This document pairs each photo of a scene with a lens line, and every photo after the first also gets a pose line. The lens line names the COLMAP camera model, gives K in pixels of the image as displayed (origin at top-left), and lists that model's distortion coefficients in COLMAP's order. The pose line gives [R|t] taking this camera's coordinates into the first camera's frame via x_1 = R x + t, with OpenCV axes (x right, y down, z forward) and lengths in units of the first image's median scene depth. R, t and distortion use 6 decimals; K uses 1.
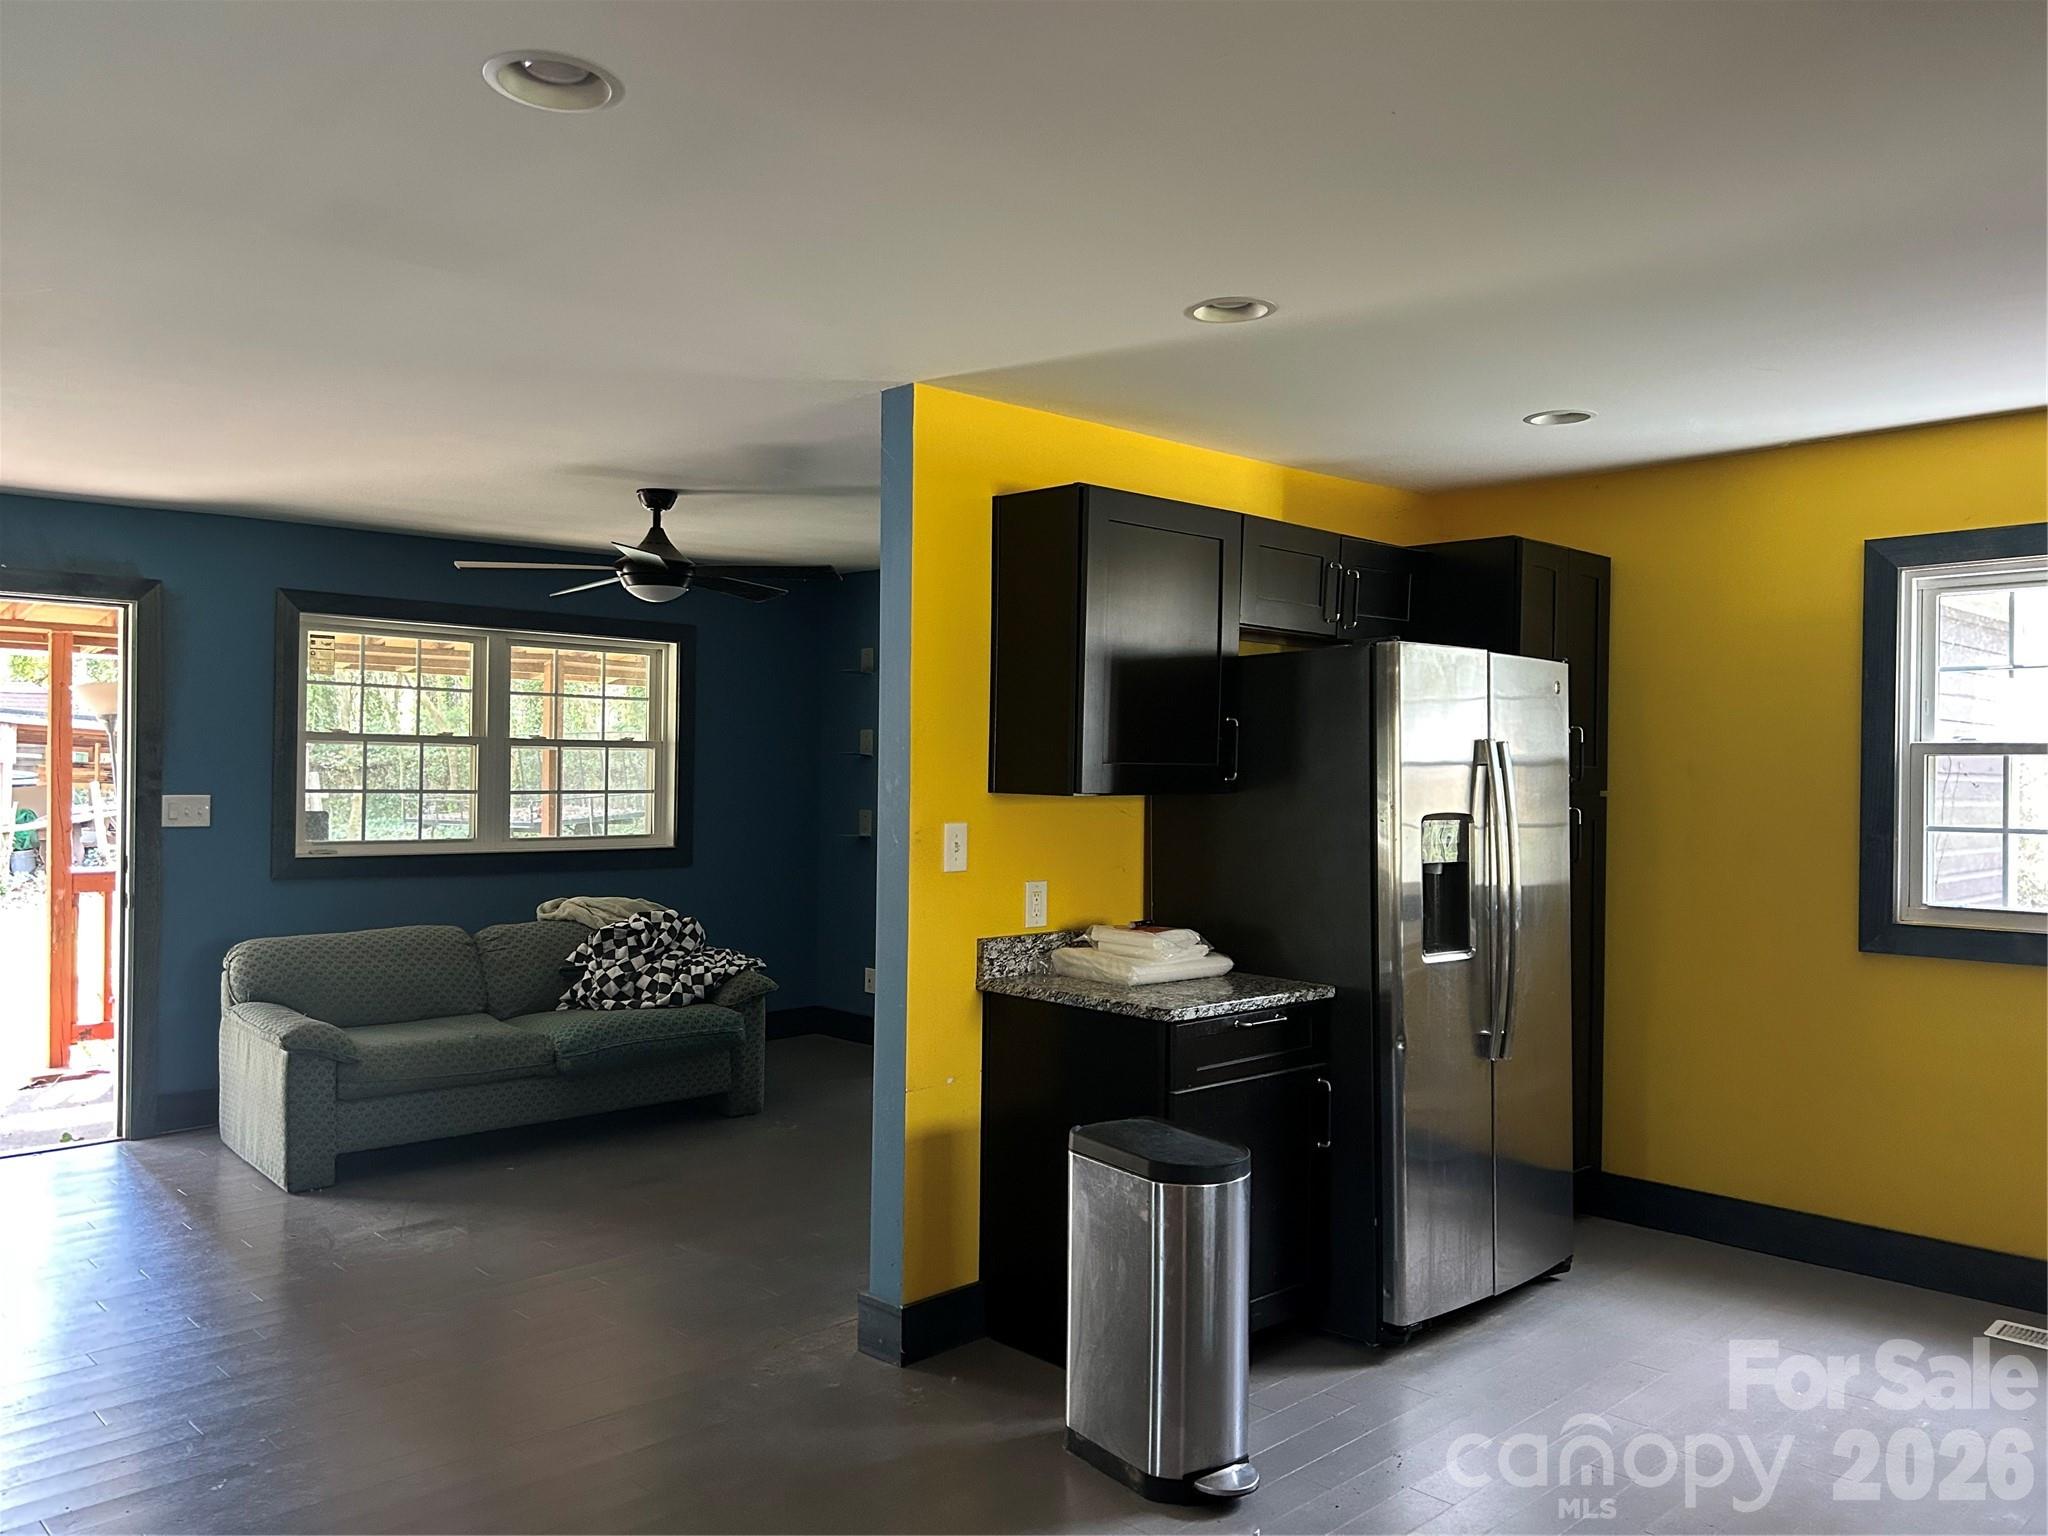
lens RADIAL K [[1550.5, 0, 1014.1], [0, 1550.5, 778.0], [0, 0, 1]] dist [0.064533, -0.060454]
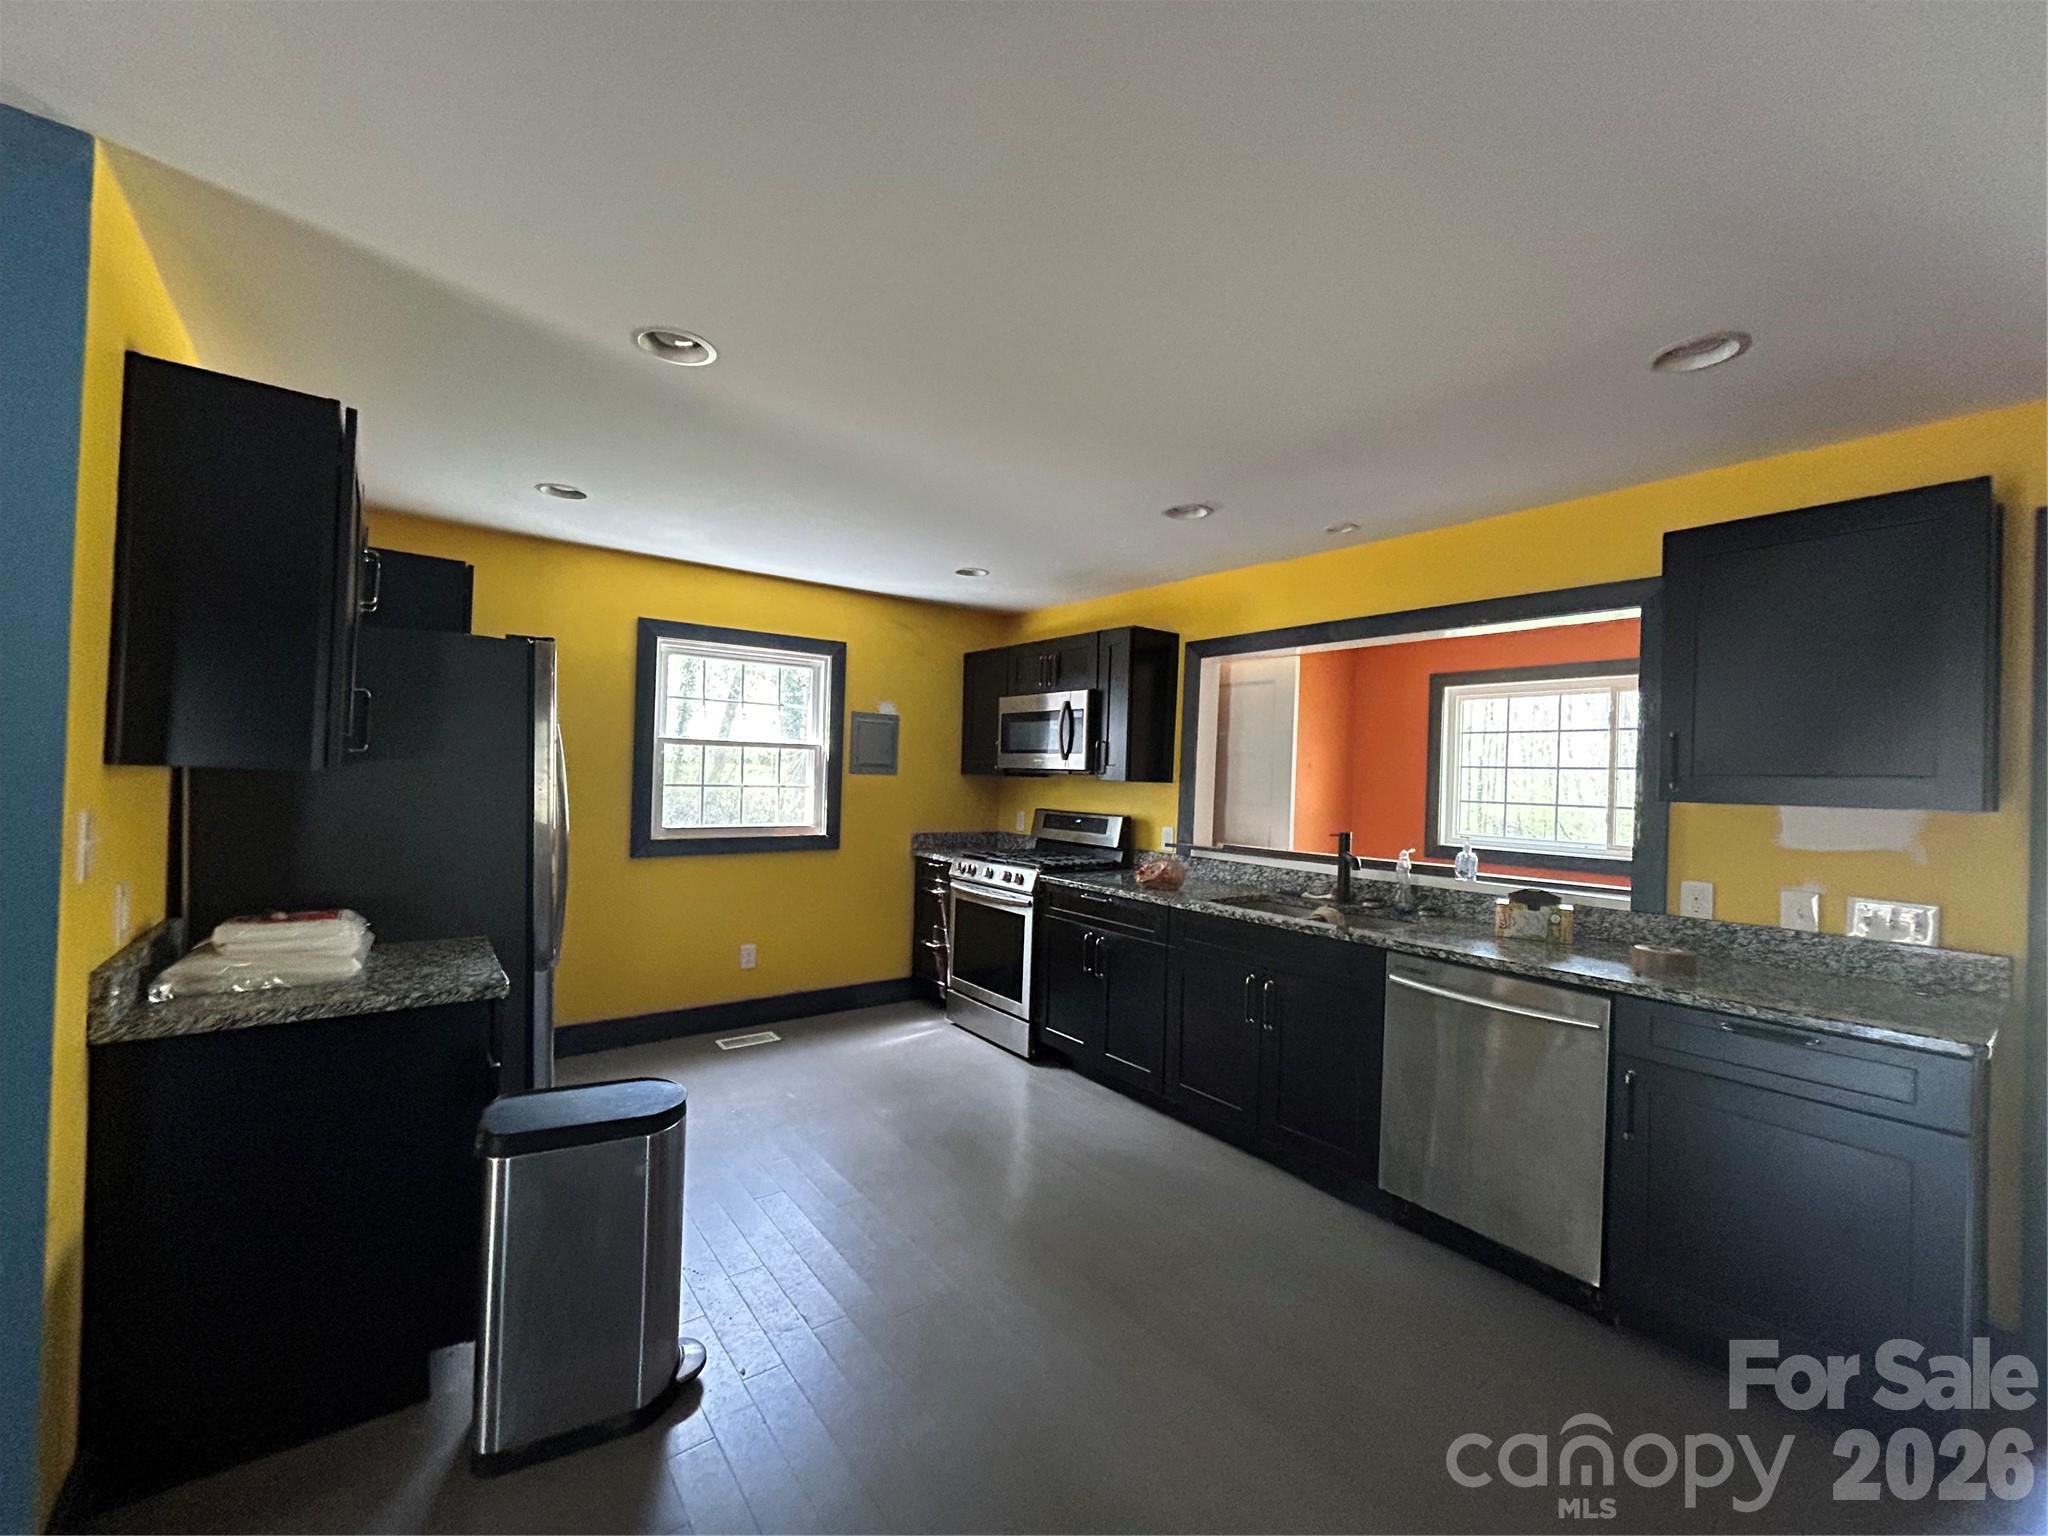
lens RADIAL K [[839.7, 0, 1027.7], [0, 839.7, 768.2], [0, 0, 1]] dist [0.003963, 0.001103]
pose [[0.111096, -0.004471, 0.993800, -0.323648], [-0.024734, 0.999668, 0.007263, -0.004554], [-0.993502, -0.025388, 0.110949, 0.483749]]
